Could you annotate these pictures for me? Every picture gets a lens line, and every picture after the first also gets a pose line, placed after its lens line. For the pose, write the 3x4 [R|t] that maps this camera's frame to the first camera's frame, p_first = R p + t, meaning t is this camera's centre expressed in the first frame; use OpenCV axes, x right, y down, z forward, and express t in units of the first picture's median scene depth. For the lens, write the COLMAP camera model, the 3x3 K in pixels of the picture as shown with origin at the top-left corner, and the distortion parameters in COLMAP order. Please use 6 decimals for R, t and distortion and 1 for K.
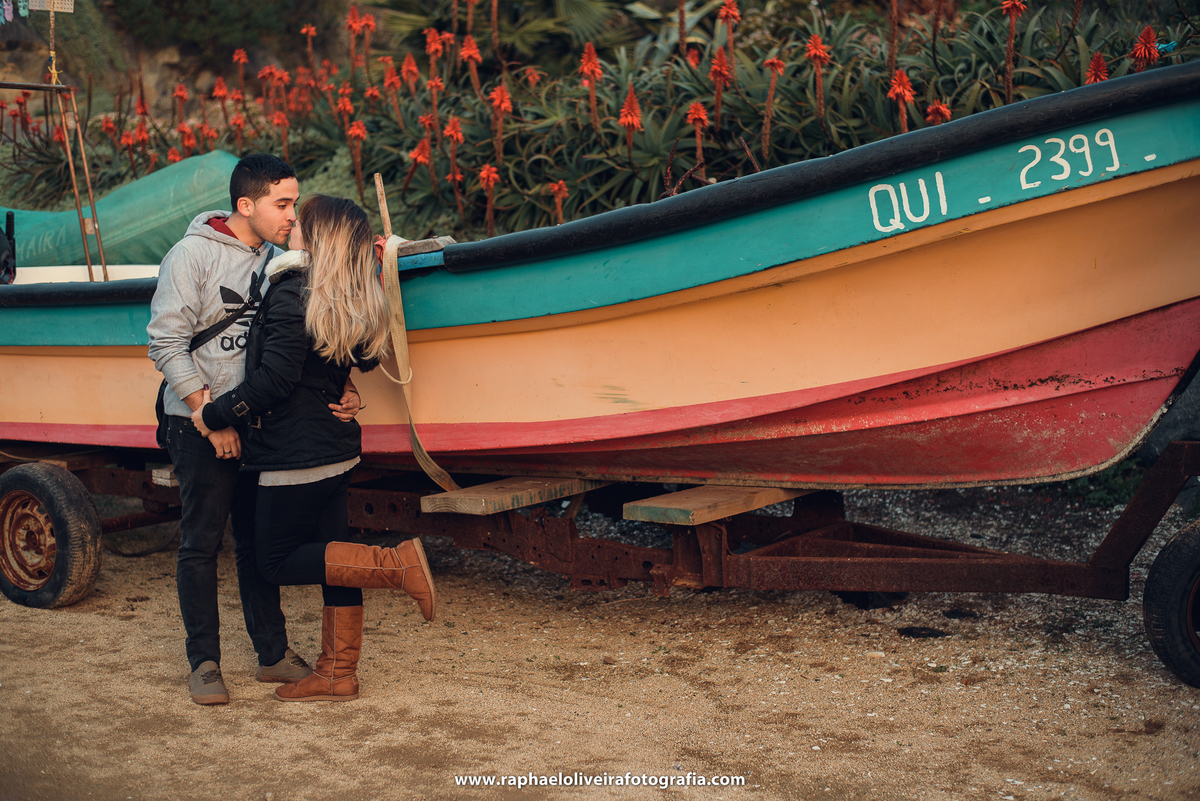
lens RADIAL K [[1726.5, 0, 599.3], [0, 1726.5, 400.5], [0, 0, 1]] dist [-0.113462, 0.000000]
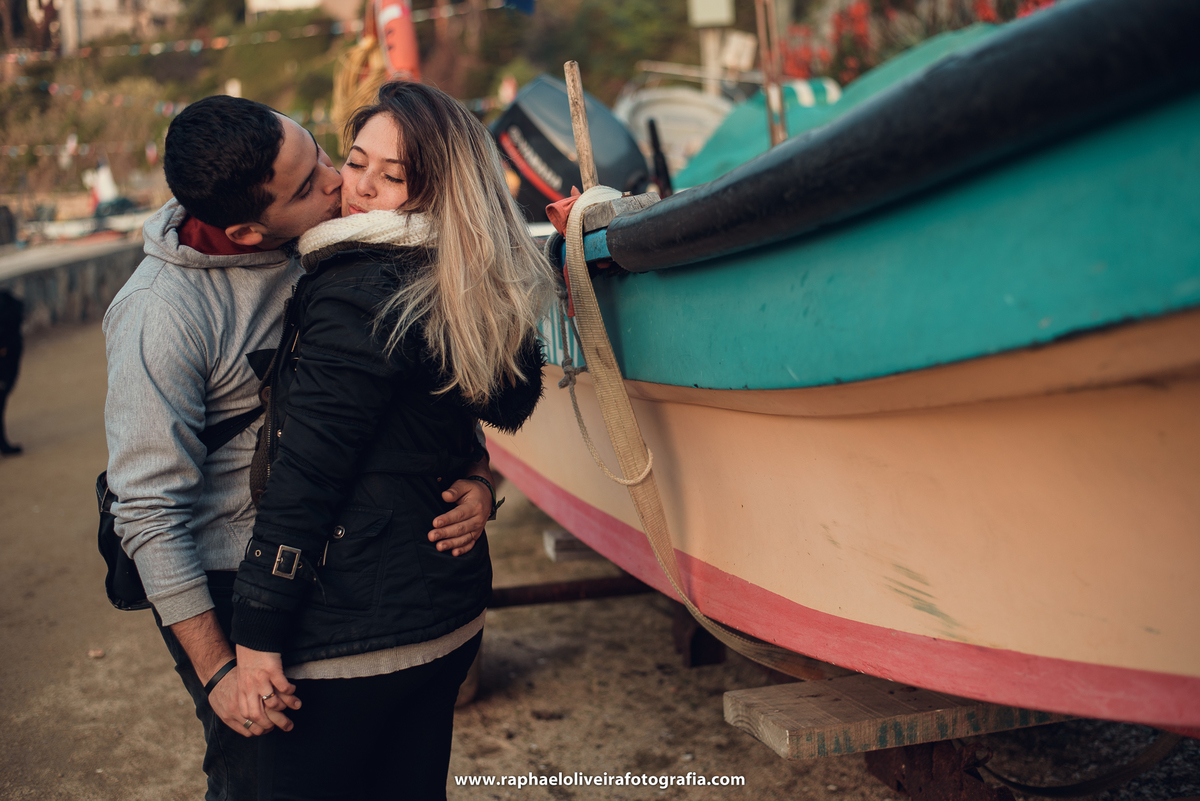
lens RADIAL K [[1726.5, 0, 600.8], [0, 1726.5, 400.3], [0, 0, 1]] dist [-0.113462, 0.000000]
pose [[0.749551, 0.076773, -0.657480, 0.215968], [-0.021387, 0.995542, 0.091866, -0.083371], [0.661602, -0.054797, 0.747851, 0.652286]]
